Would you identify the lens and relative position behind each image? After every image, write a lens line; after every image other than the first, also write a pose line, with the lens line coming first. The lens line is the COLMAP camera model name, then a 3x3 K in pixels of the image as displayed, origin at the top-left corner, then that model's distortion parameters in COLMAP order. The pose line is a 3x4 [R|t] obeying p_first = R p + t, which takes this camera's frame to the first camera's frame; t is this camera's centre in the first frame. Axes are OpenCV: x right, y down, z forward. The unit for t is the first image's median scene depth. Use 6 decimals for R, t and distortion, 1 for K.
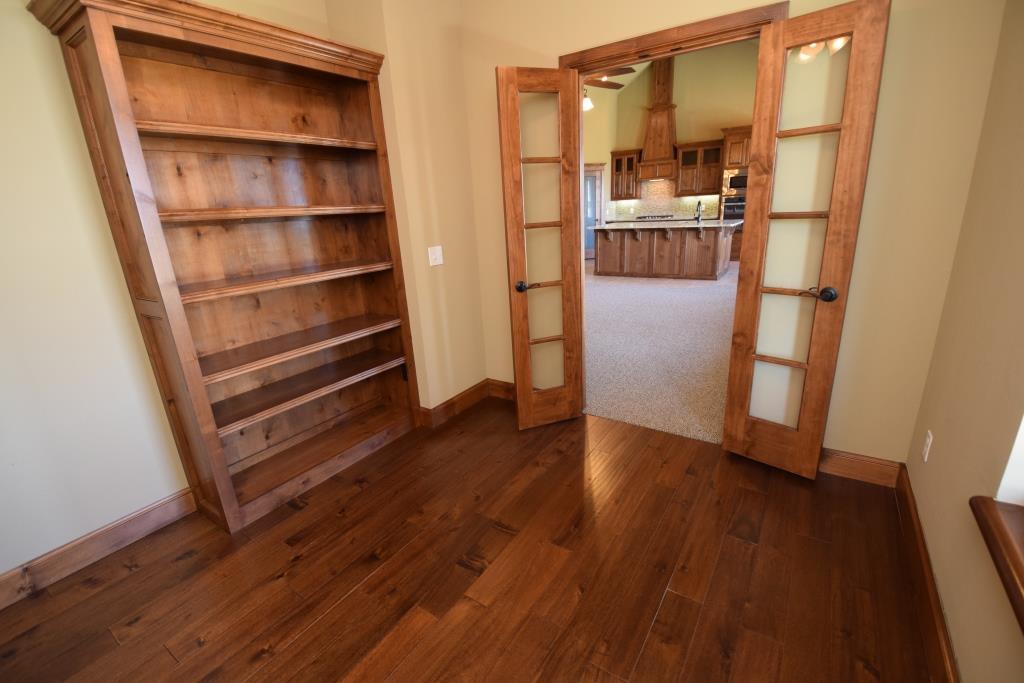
lens RADIAL K [[447.6, 0, 511.9], [0, 447.6, 348.6], [0, 0, 1]] dist [0.017624, -0.023732]
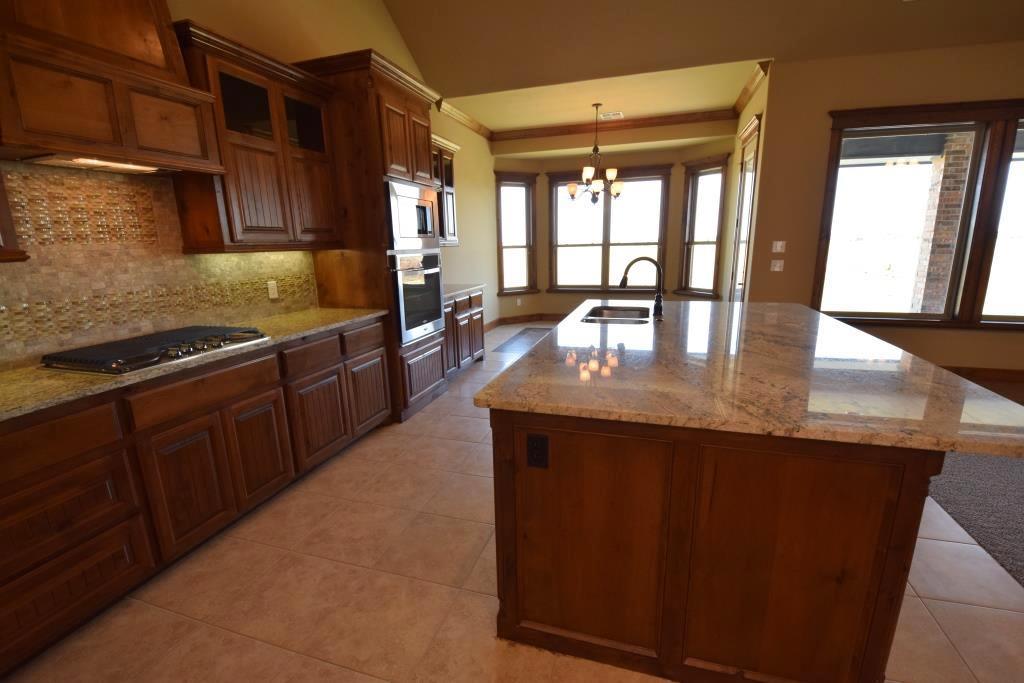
lens RADIAL K [[447.6, 0, 511.9], [0, 447.6, 348.6], [0, 0, 1]] dist [0.017624, -0.023732]
pose [[-0.276290, -0.165447, 0.946727, 0.082169], [0.322473, 0.912006, 0.253489, -0.295923], [-0.905359, 0.375330, -0.198625, 0.909512]]
